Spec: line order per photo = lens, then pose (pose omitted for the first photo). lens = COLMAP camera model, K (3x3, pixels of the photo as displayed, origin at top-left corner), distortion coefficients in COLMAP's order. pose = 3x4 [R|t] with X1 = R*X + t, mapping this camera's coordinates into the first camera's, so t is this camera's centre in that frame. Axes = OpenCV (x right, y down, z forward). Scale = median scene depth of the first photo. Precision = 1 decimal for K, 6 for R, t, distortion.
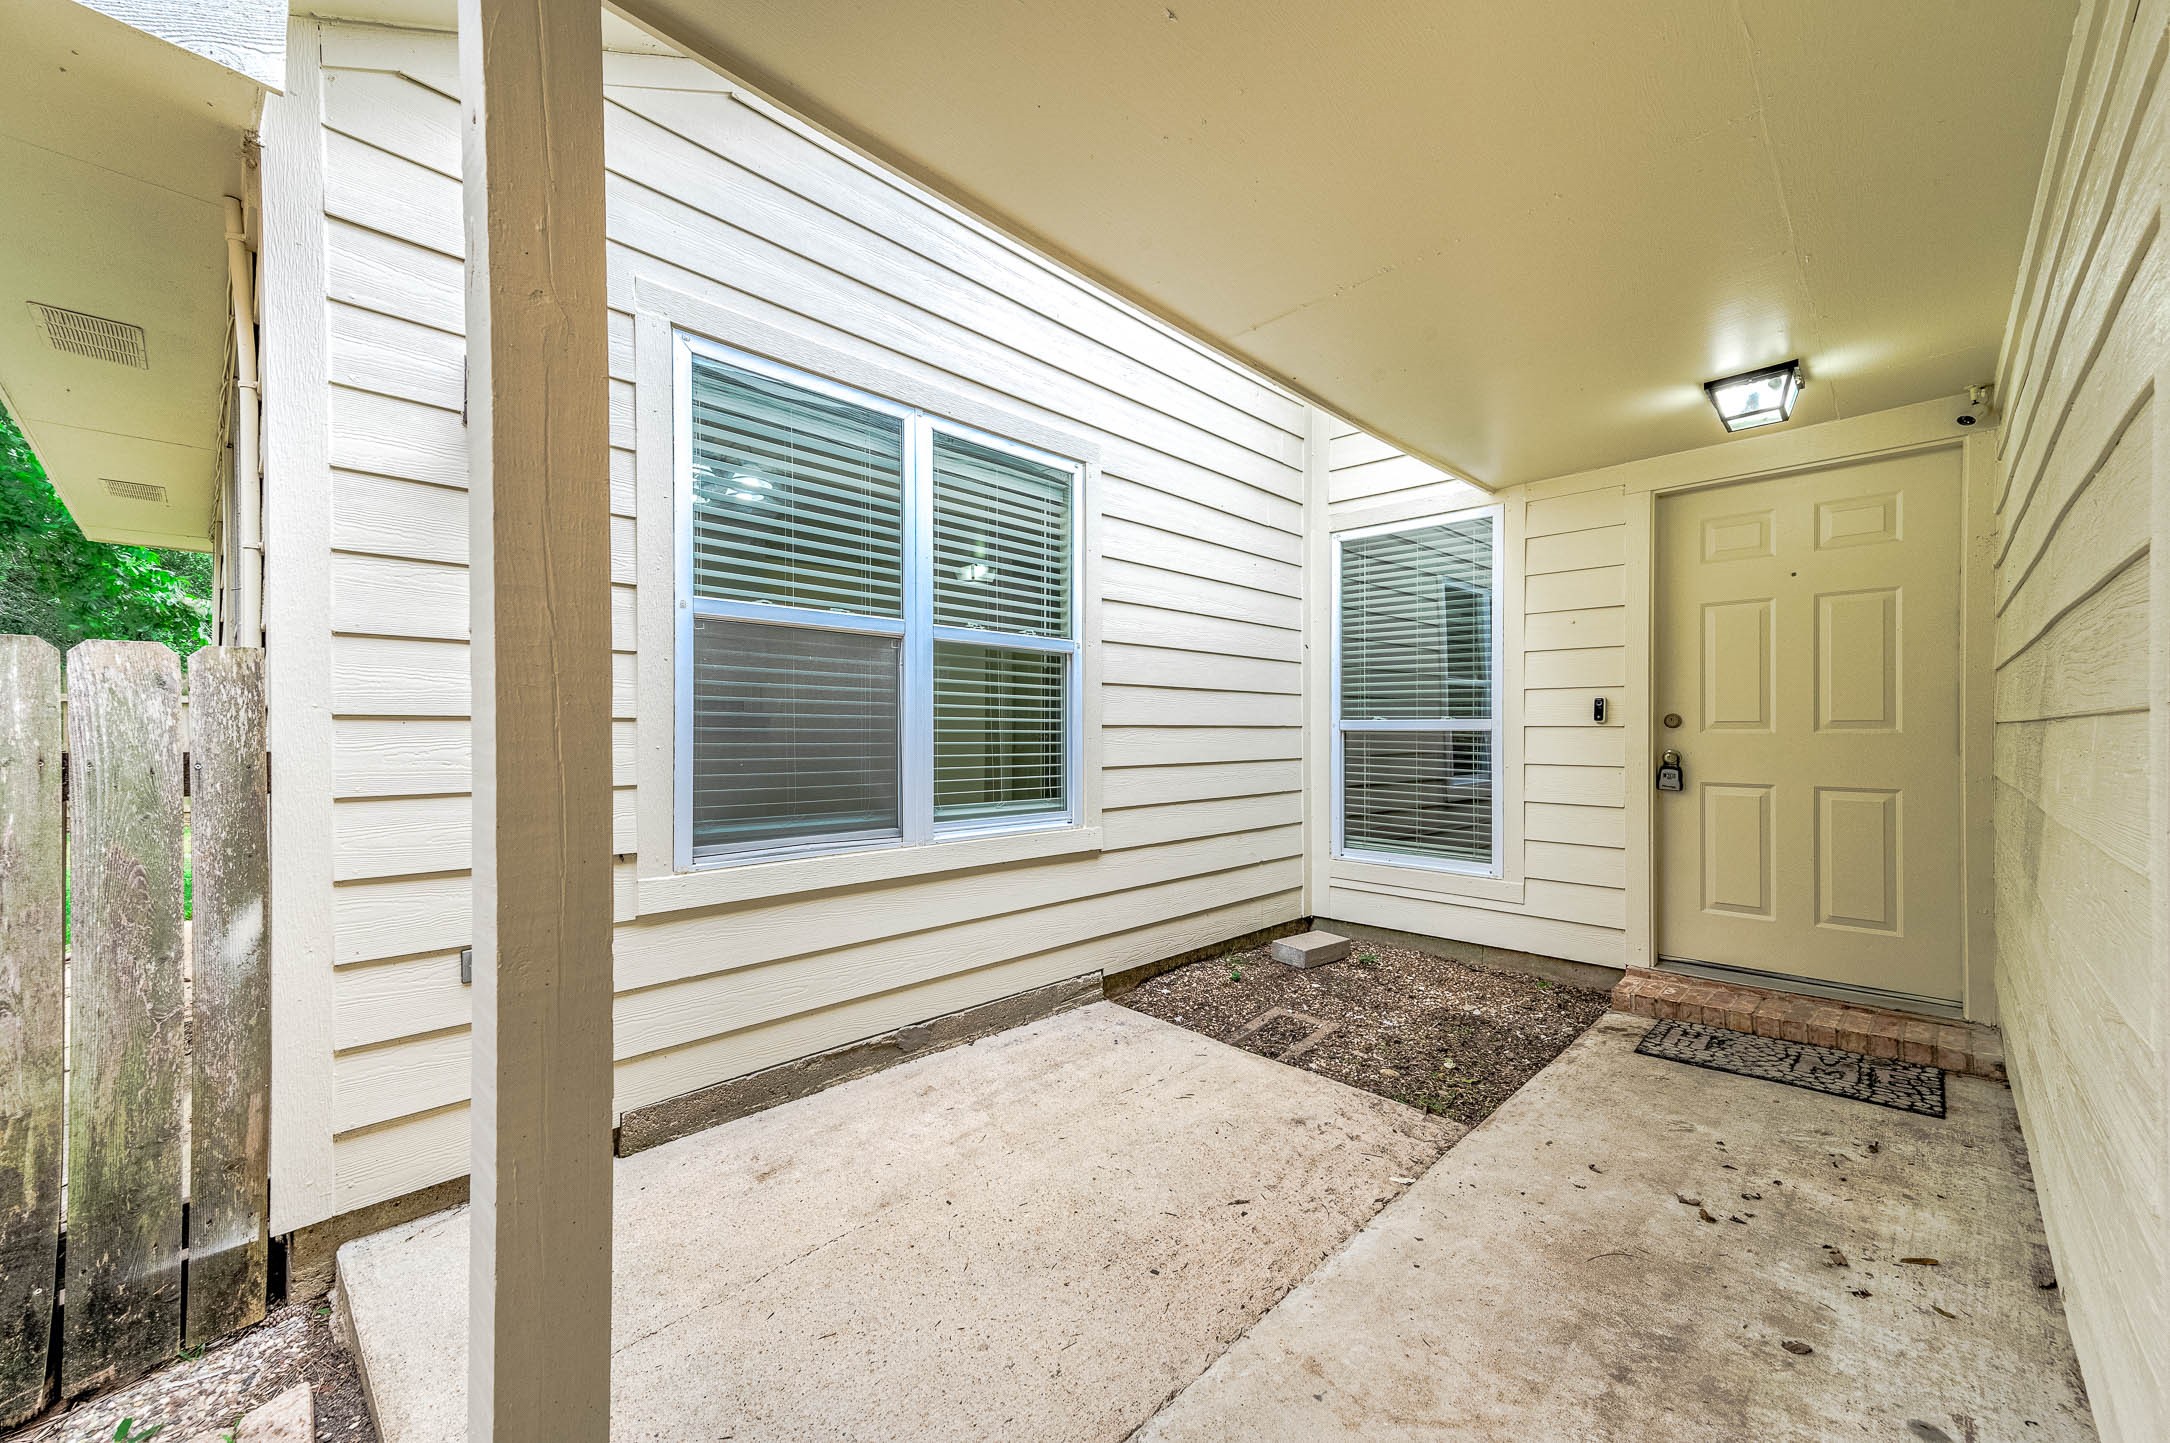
lens RADIAL K [[849.8, 0, 1091.0], [0, 849.8, 720.6], [0, 0, 1]] dist [0.003825, 0.000294]
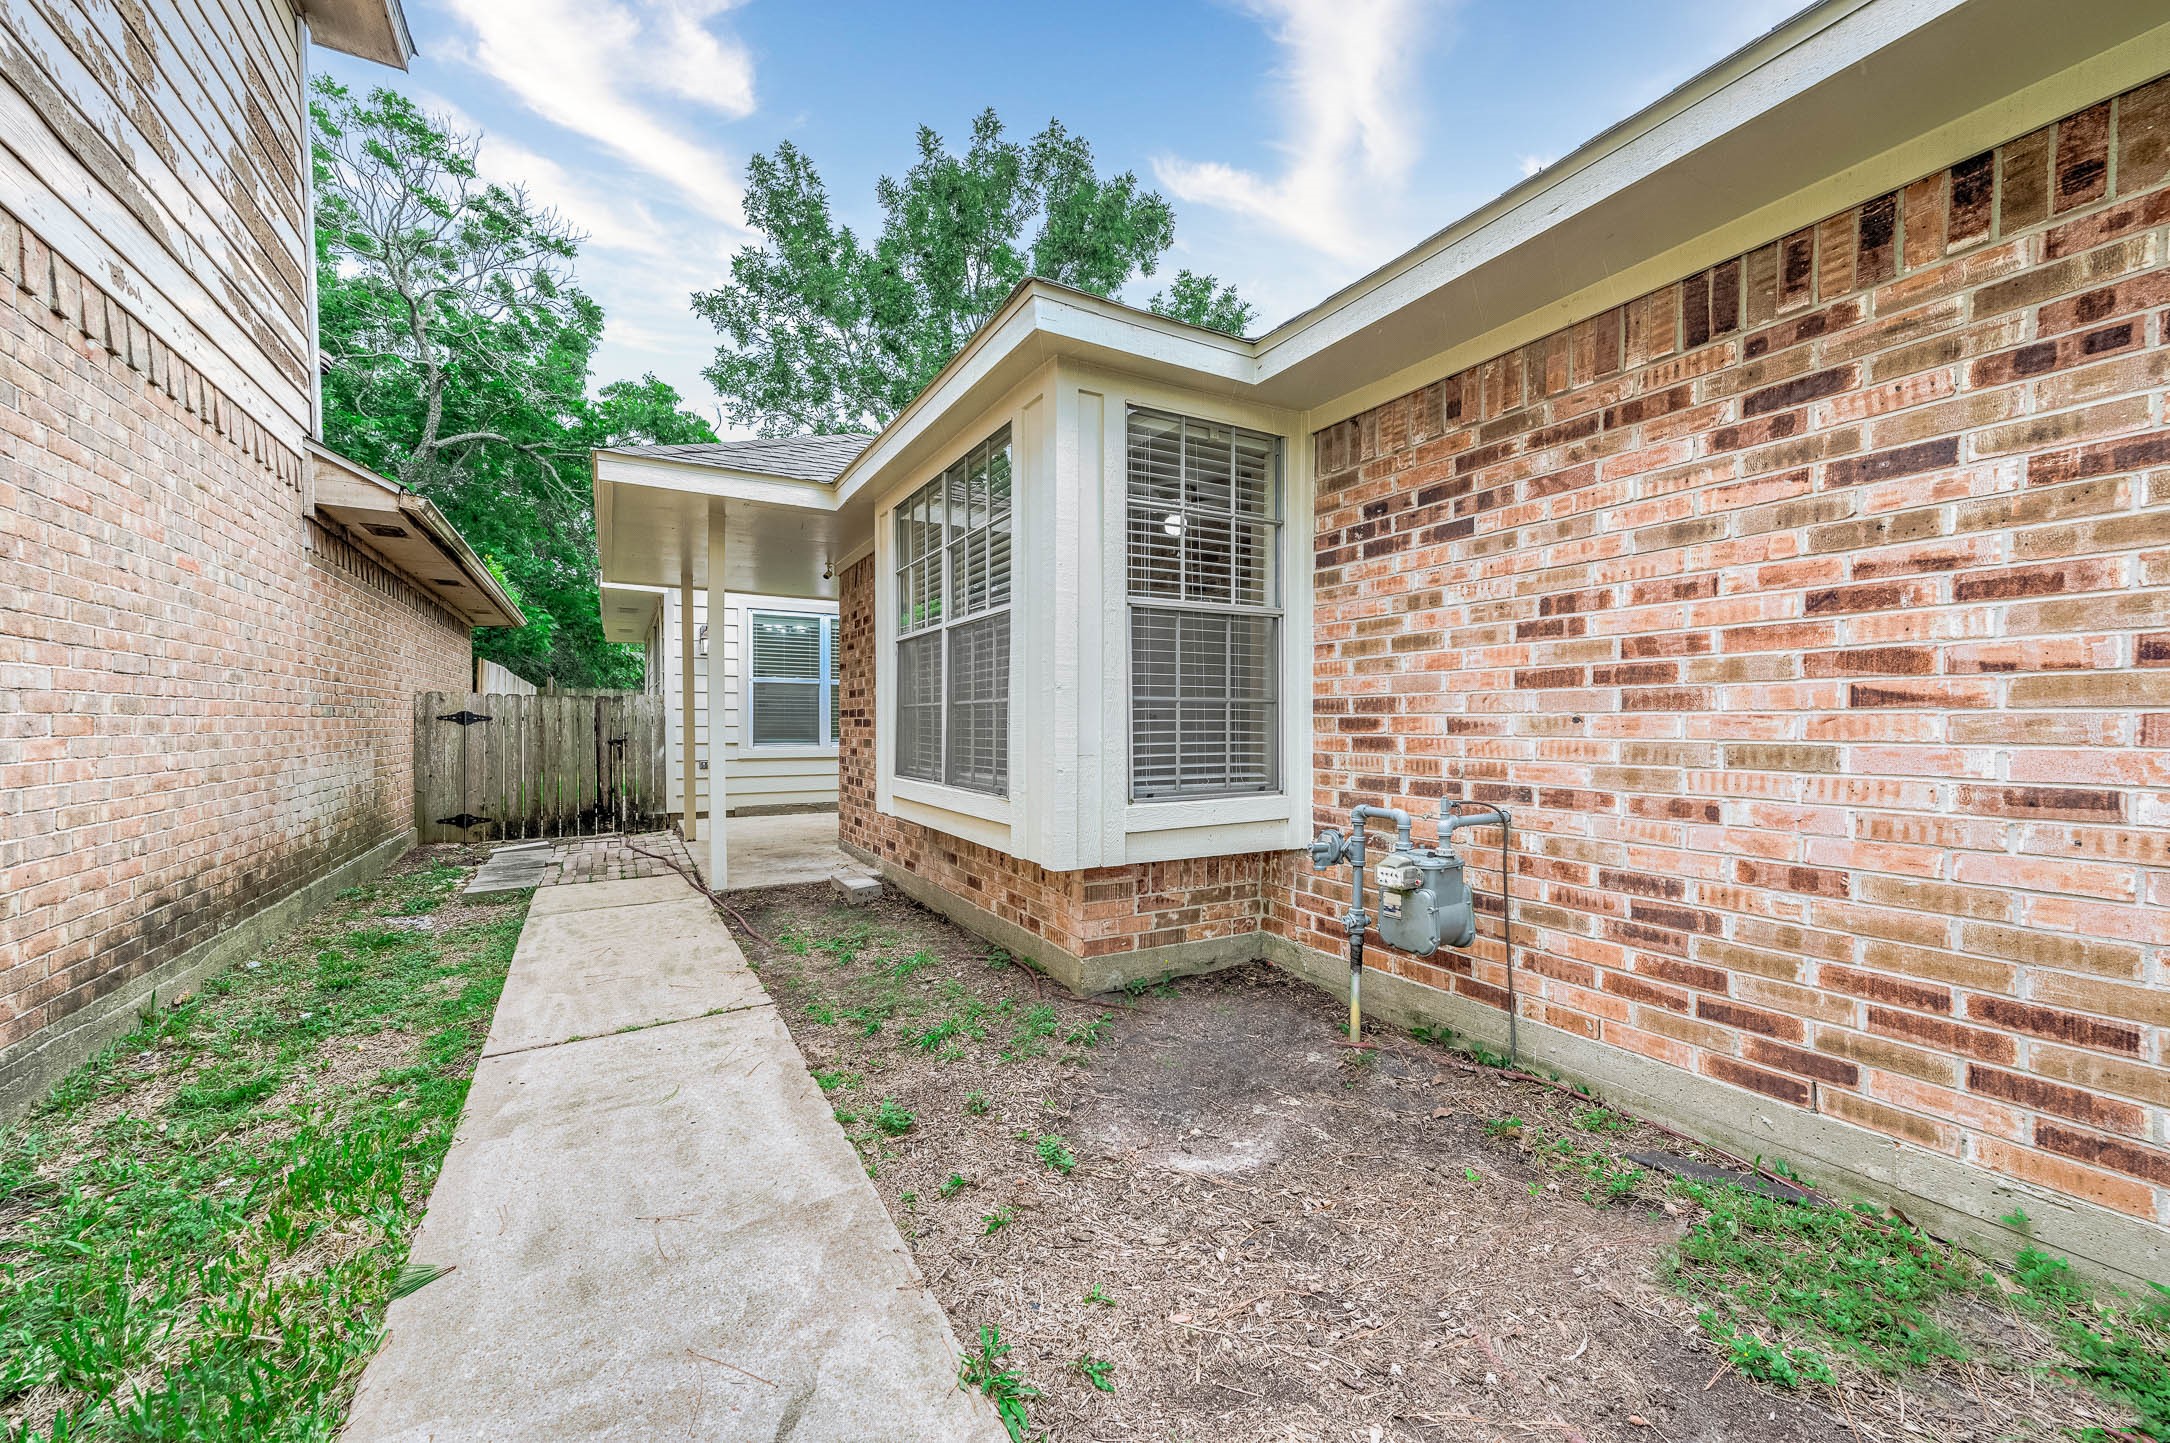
lens RADIAL K [[849.8, 0, 1084.7], [0, 849.8, 730.3], [0, 0, 1]] dist [0.003825, 0.000294]
pose [[0.952098, 0.001108, -0.305790, 2.753312], [0.003565, 0.999885, 0.014723, 0.054391], [0.305771, -0.015107, 0.951985, -2.840668]]
